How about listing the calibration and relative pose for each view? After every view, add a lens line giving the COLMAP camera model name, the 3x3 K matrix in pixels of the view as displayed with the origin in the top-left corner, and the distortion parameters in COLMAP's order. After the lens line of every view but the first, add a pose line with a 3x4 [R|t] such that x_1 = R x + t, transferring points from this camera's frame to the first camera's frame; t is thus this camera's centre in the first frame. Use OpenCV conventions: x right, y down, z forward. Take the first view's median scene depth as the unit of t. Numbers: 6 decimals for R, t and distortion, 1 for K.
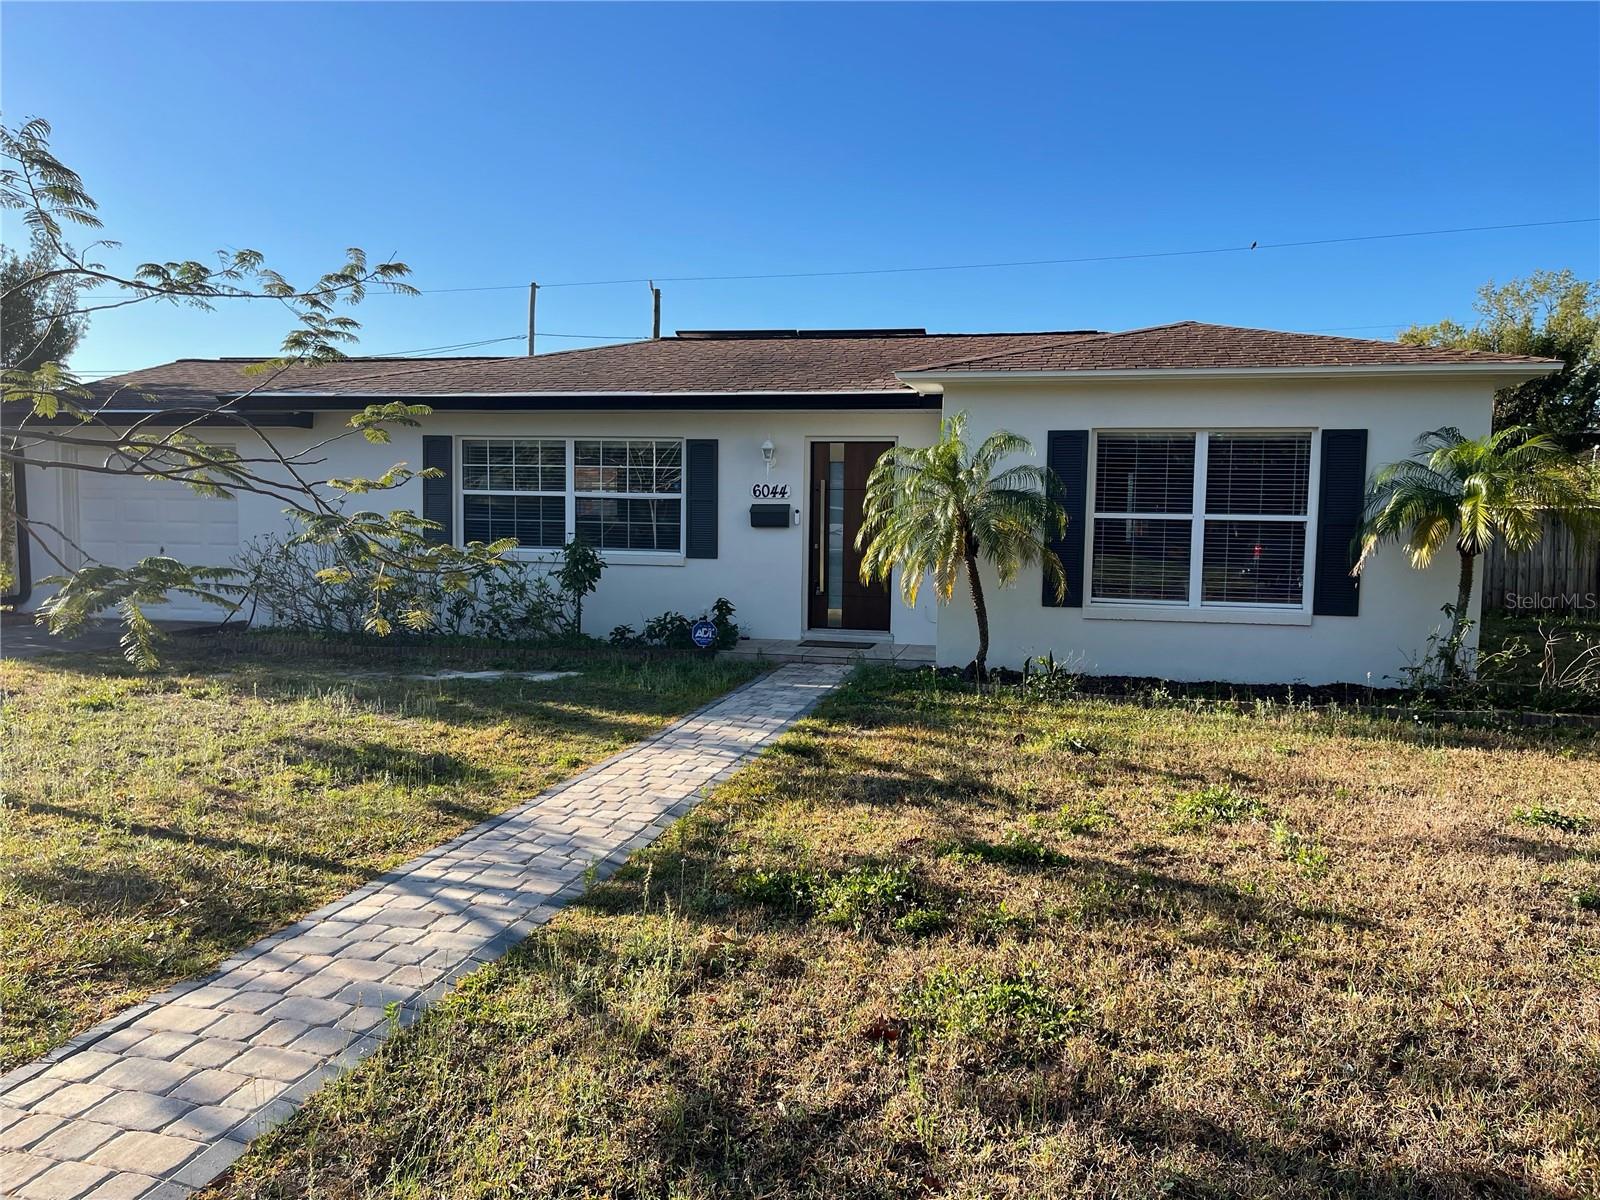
lens RADIAL K [[1178.7, 0, 797.4], [0, 1178.7, 602.6], [0, 0, 1]] dist [0.030000, -0.011446]
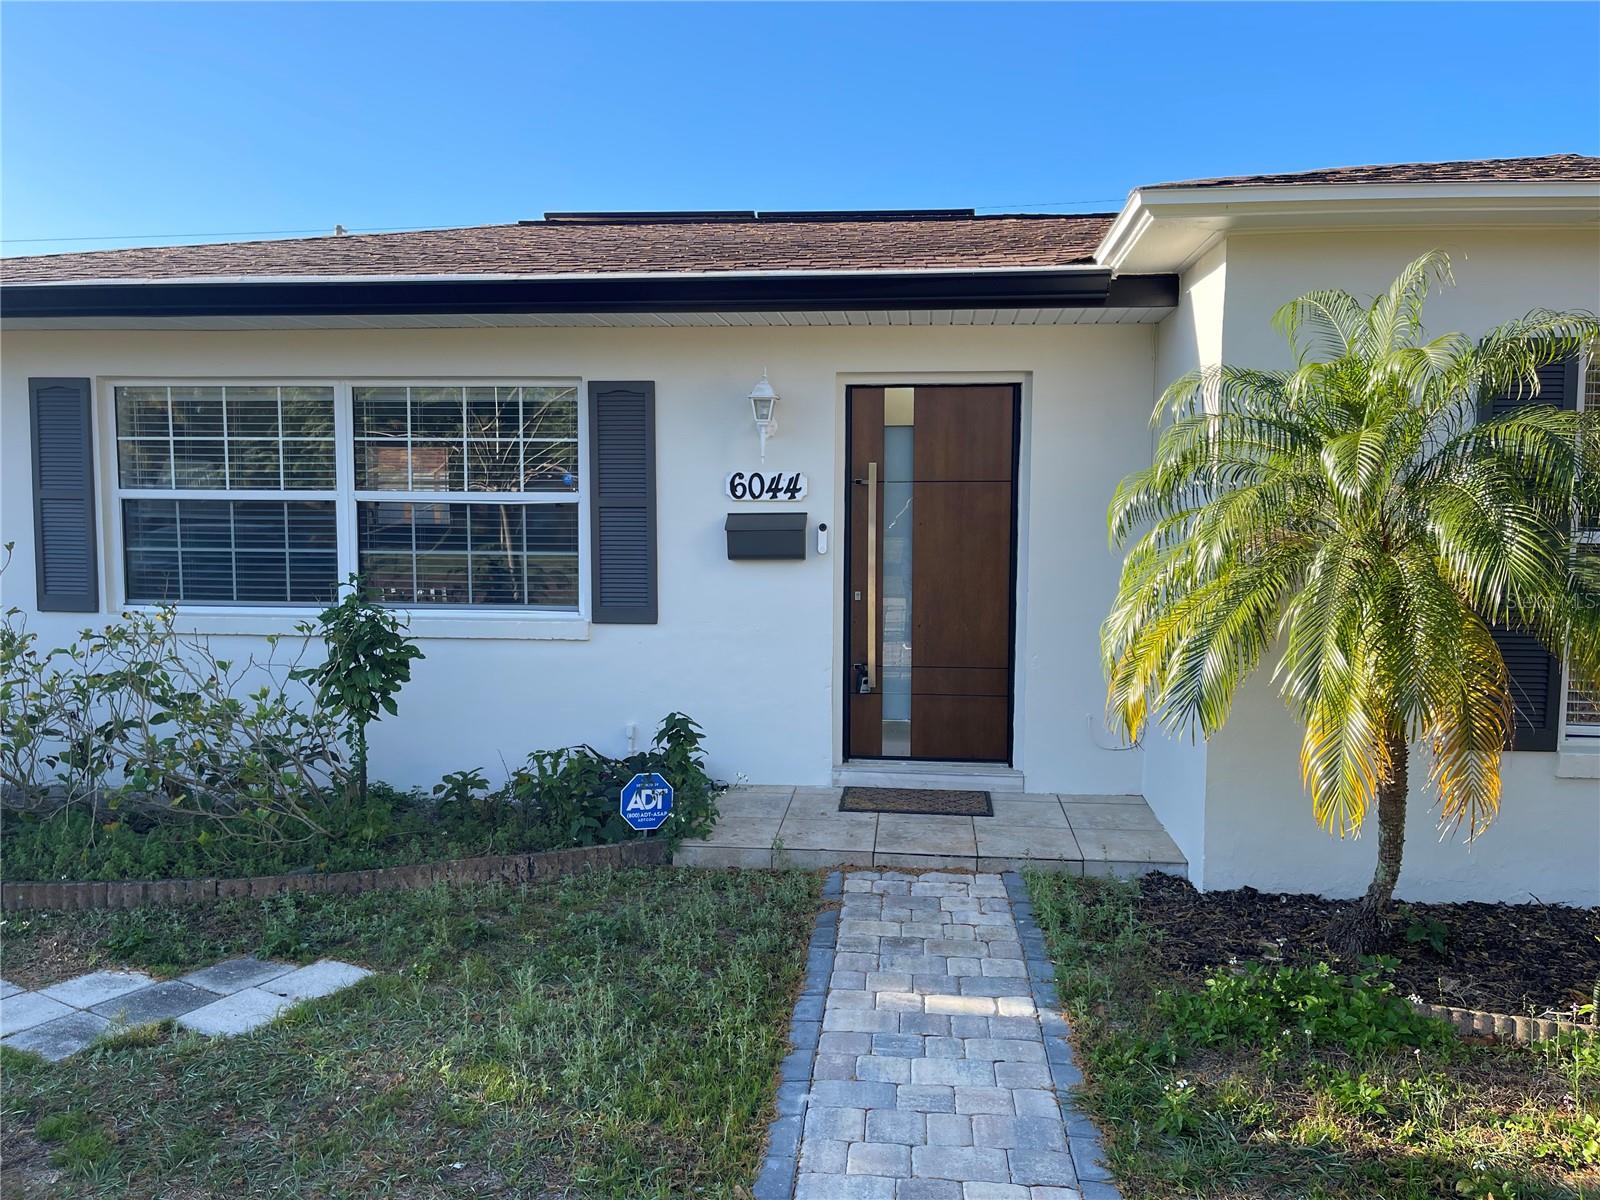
lens RADIAL K [[1178.7, 0, 800.4], [0, 1178.7, 599.0], [0, 0, 1]] dist [0.030000, -0.011446]
pose [[0.991214, -0.023683, 0.130128, -0.072974], [0.022724, 0.999703, 0.008848, -0.051262], [-0.130299, -0.005813, 0.991458, 0.509142]]
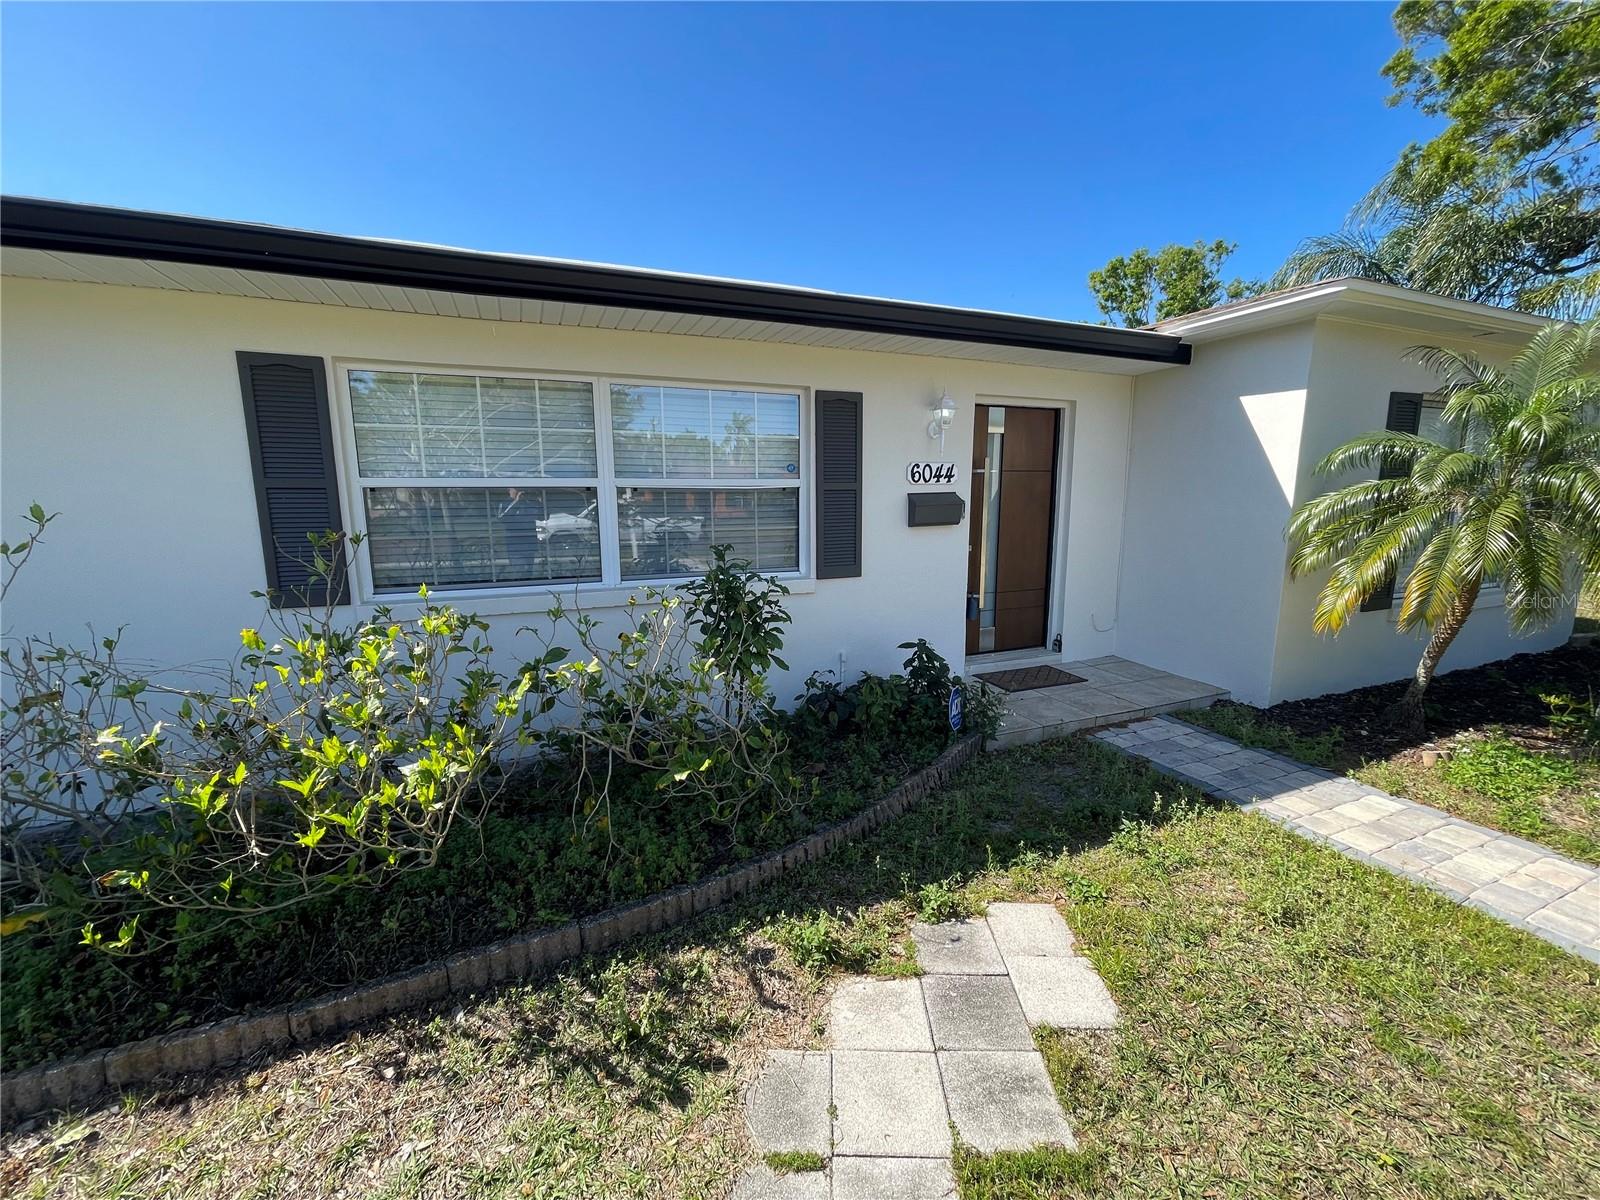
lens RADIAL K [[643.6, 0, 805.3], [0, 643.6, 594.3], [0, 0, 1]] dist [-0.000721, 0.000061]
pose [[0.812622, -0.114957, 0.571341, -0.305013], [0.065813, 0.992183, 0.106027, -0.068680], [-0.579063, -0.048558, 0.813836, 0.728184]]
